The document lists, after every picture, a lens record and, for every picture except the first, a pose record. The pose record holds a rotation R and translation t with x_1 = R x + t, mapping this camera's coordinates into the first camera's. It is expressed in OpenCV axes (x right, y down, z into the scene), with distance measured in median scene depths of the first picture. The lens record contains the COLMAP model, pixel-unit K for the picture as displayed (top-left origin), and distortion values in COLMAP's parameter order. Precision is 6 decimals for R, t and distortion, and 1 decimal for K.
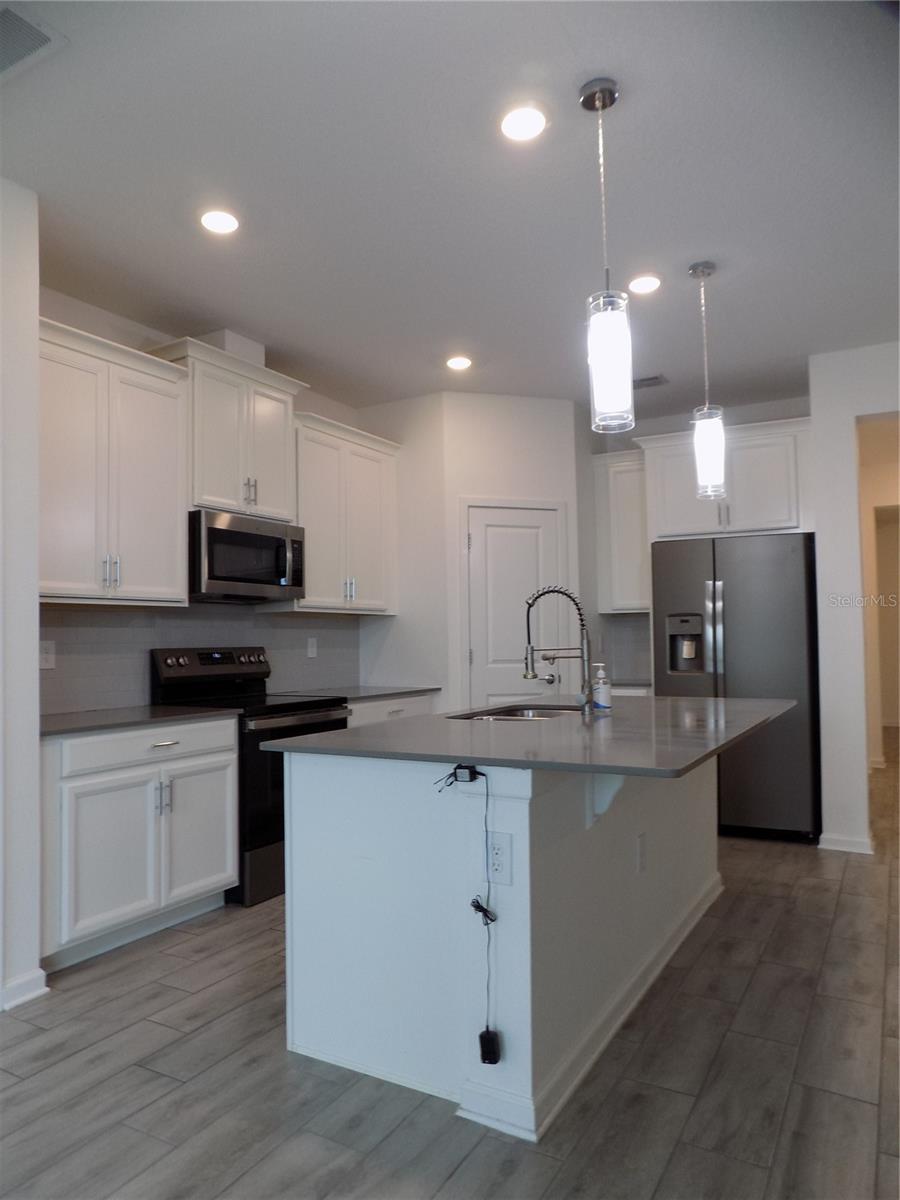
lens RADIAL K [[818.4, 0, 451.0], [0, 818.4, 597.3], [0, 0, 1]] dist [-0.065032, 0.078322]
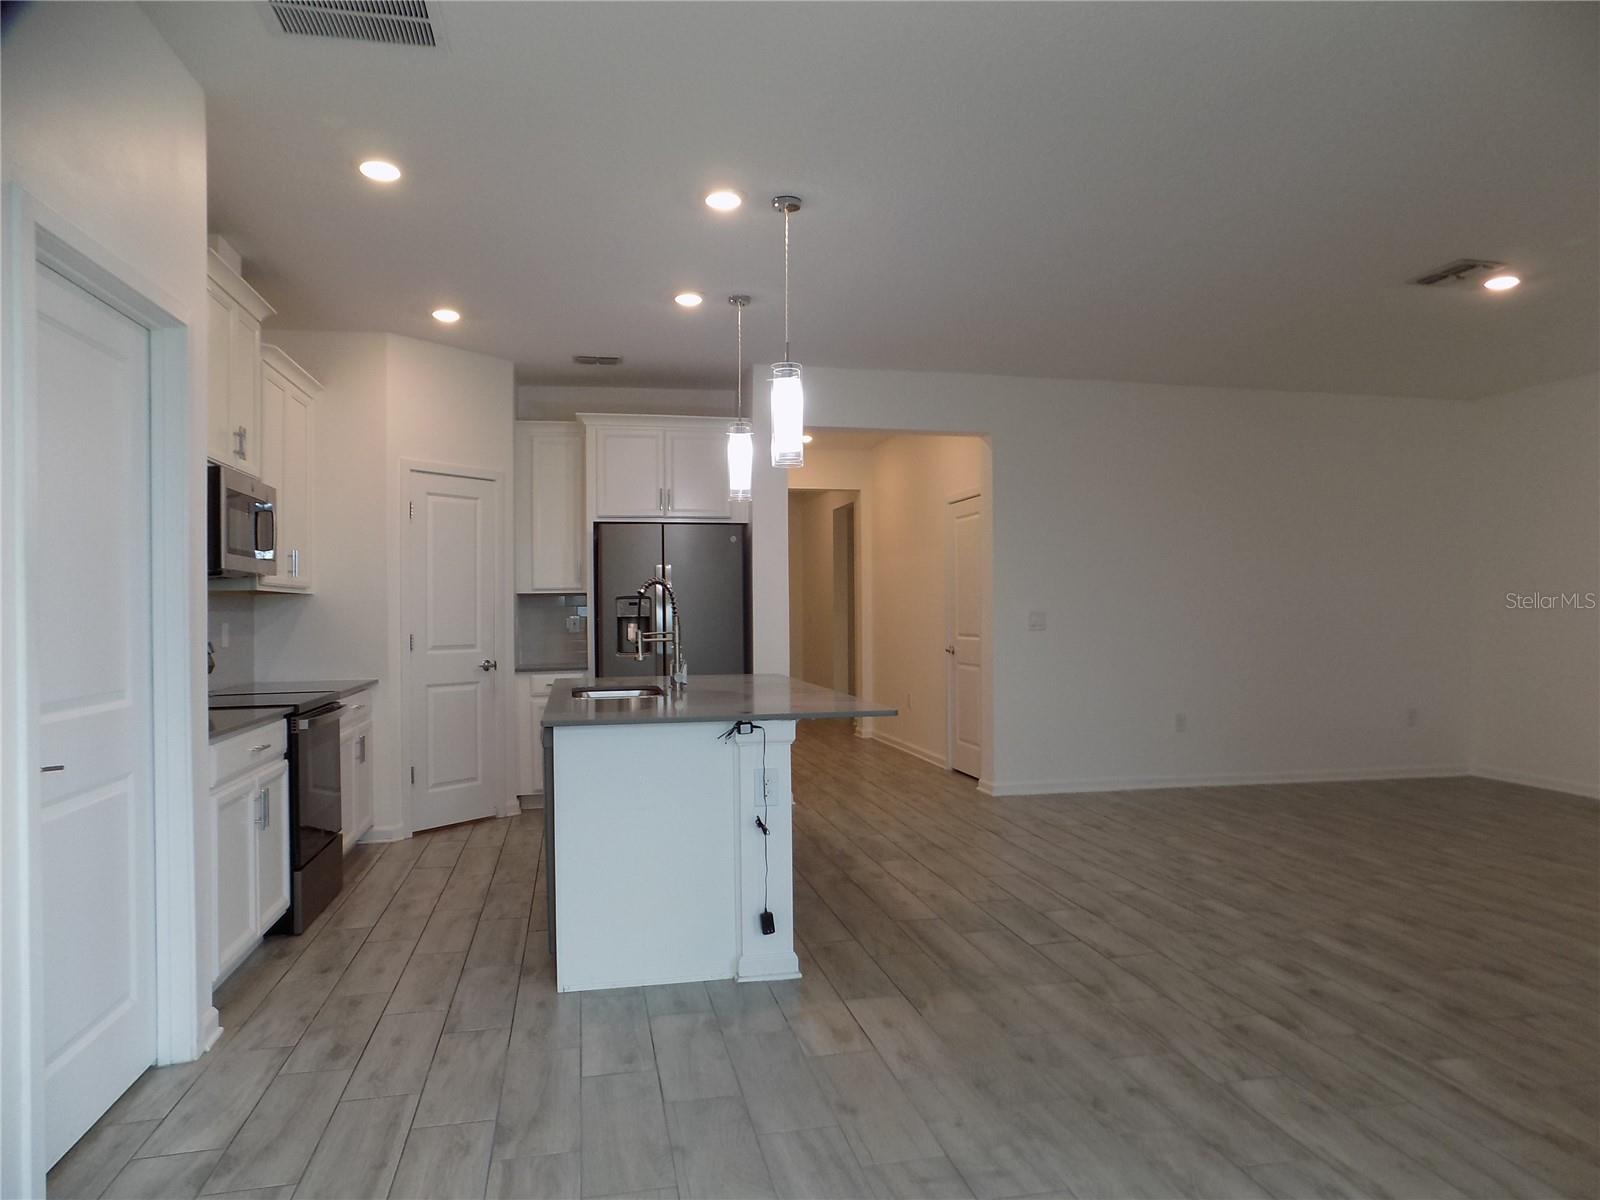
lens RADIAL K [[1106.2, 0, 820.8], [0, 1106.2, 595.9], [0, 0, 1]] dist [-0.037541, 0.037566]
pose [[0.737239, 0.008448, 0.675579, -0.803401], [-0.032112, 0.999230, 0.022548, -0.032385], [-0.674868, -0.038318, 0.736943, -0.294298]]
